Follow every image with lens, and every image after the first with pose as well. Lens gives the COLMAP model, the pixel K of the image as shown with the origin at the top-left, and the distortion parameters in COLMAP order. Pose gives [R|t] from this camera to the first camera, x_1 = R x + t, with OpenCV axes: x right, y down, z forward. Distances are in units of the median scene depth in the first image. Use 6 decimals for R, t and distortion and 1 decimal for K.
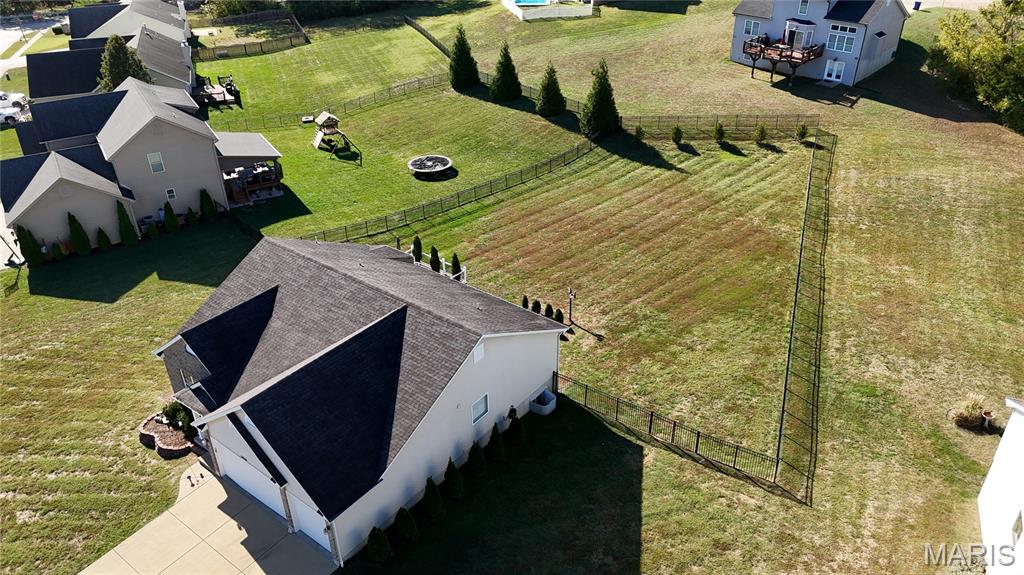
lens RADIAL K [[755.6, 0, 512.0], [0, 755.6, 287.5], [0, 0, 1]] dist [0.054835, -0.046305]
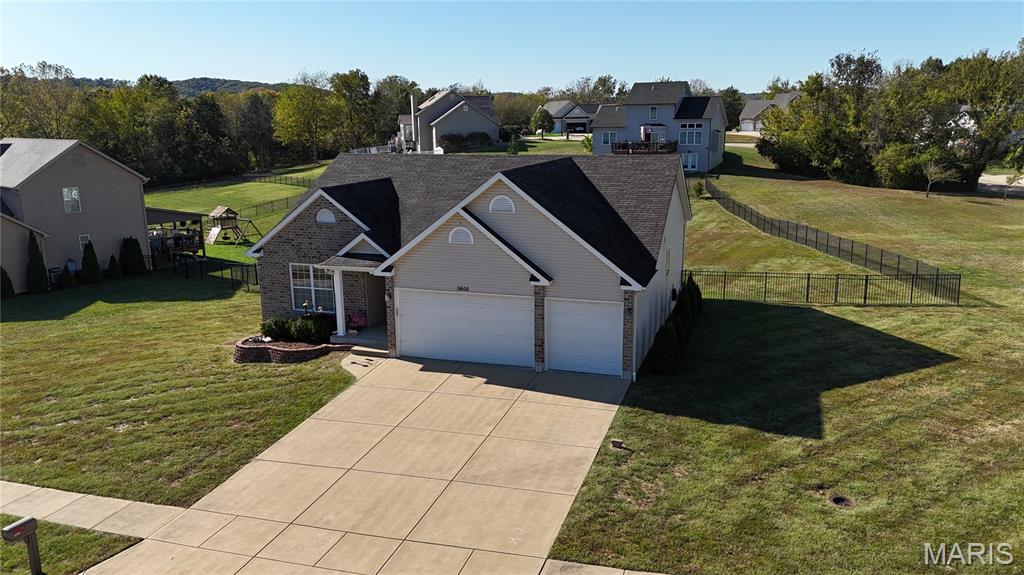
lens RADIAL K [[751.0, 0, 512.0], [0, 751.0, 287.5], [0, 0, 1]] dist [0.074117, -0.066302]
pose [[0.940546, -0.076842, 0.330859, -0.244238], [0.180316, 0.938442, -0.294639, 0.200200], [-0.287852, 0.336781, 0.896505, 0.133996]]
